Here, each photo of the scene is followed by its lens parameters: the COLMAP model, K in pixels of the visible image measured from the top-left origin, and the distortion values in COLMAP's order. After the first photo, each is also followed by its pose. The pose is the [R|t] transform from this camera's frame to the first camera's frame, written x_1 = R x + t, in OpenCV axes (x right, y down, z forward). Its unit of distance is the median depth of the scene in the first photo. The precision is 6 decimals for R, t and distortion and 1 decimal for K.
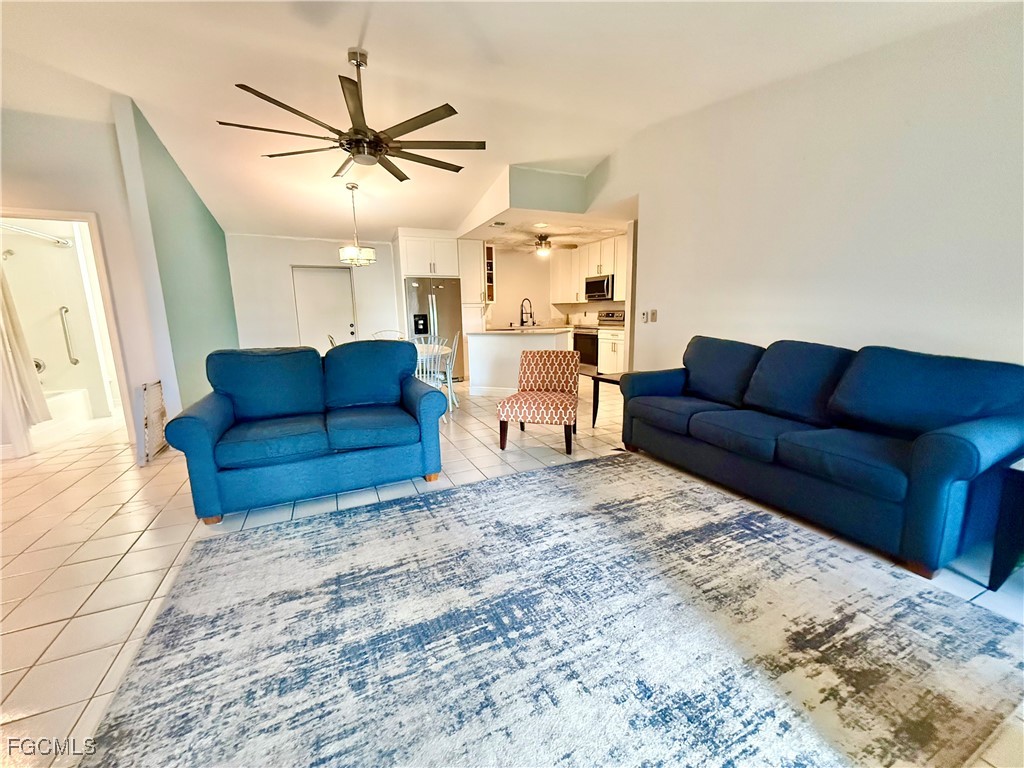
lens RADIAL K [[408.5, 0, 514.9], [0, 408.5, 385.6], [0, 0, 1]] dist [0.000078, -0.000651]
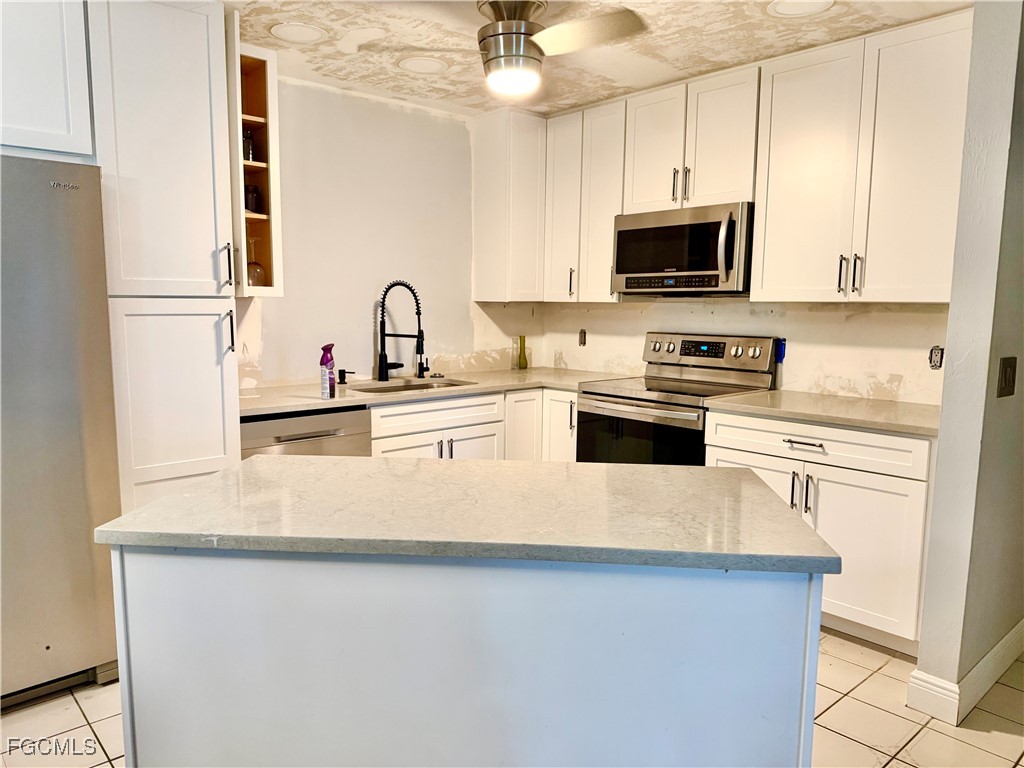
lens RADIAL K [[702.0, 0, 499.5], [0, 702.0, 400.8], [0, 0, 1]] dist [0.003404, -0.008229]
pose [[0.959268, -0.013240, 0.282187, -0.123642], [0.025934, 0.998810, -0.041296, -0.350476], [-0.281304, 0.046932, 0.958470, 1.671457]]
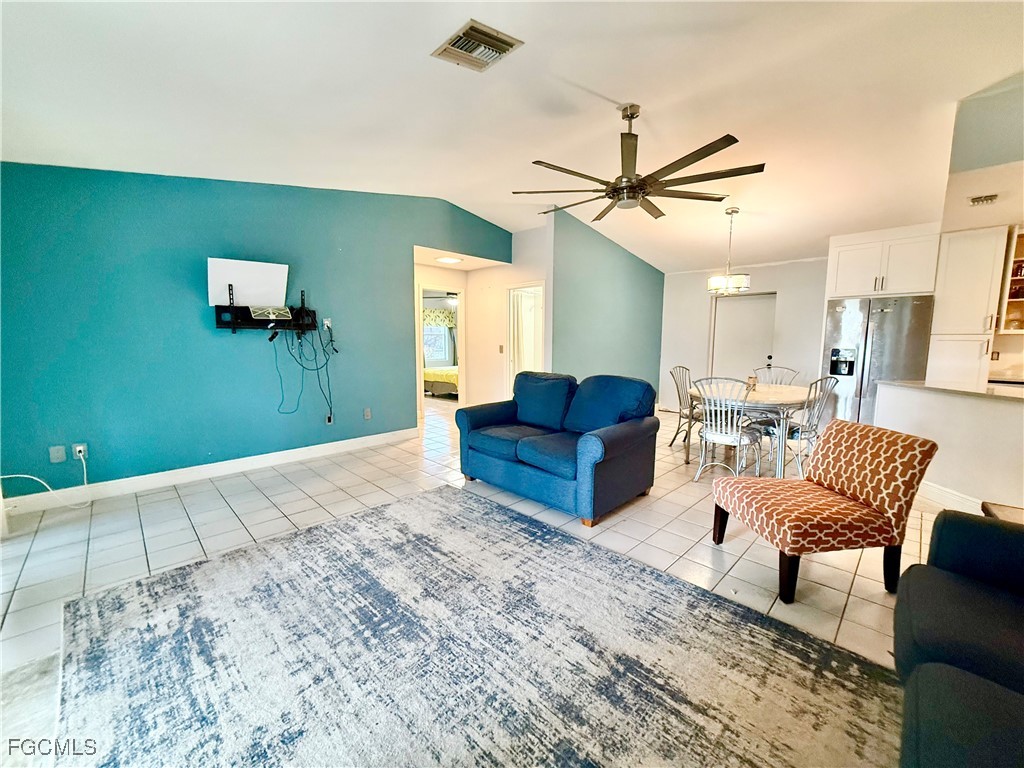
lens RADIAL K [[408.5, 0, 513.5], [0, 408.5, 384.1], [0, 0, 1]] dist [0.000078, -0.000651]
pose [[0.339238, 0.125555, -0.932284, 0.666739], [-0.175951, 0.982032, 0.068229, -0.146279], [0.924099, 0.140890, 0.355234, 0.505205]]
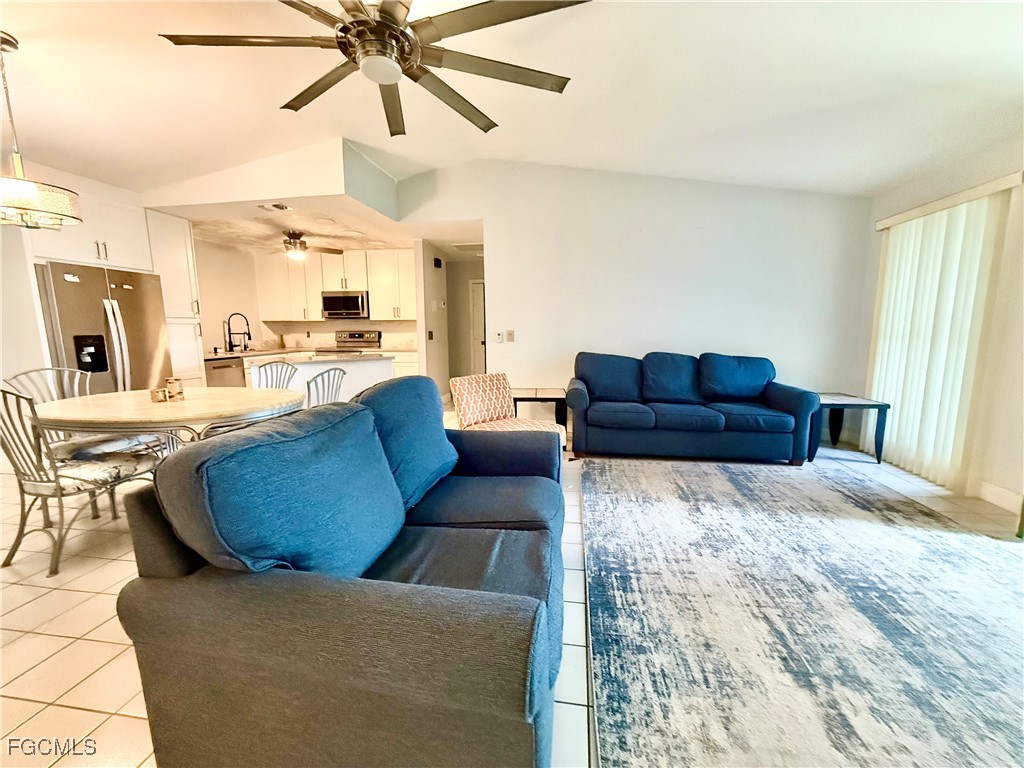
lens RADIAL K [[408.5, 0, 514.8], [0, 408.5, 384.4], [0, 0, 1]] dist [0.000078, -0.000651]
pose [[0.555197, -0.101129, 0.825548, -0.932554], [0.144570, 0.989205, 0.023950, -0.115614], [-0.819058, 0.106053, 0.563823, 0.669912]]
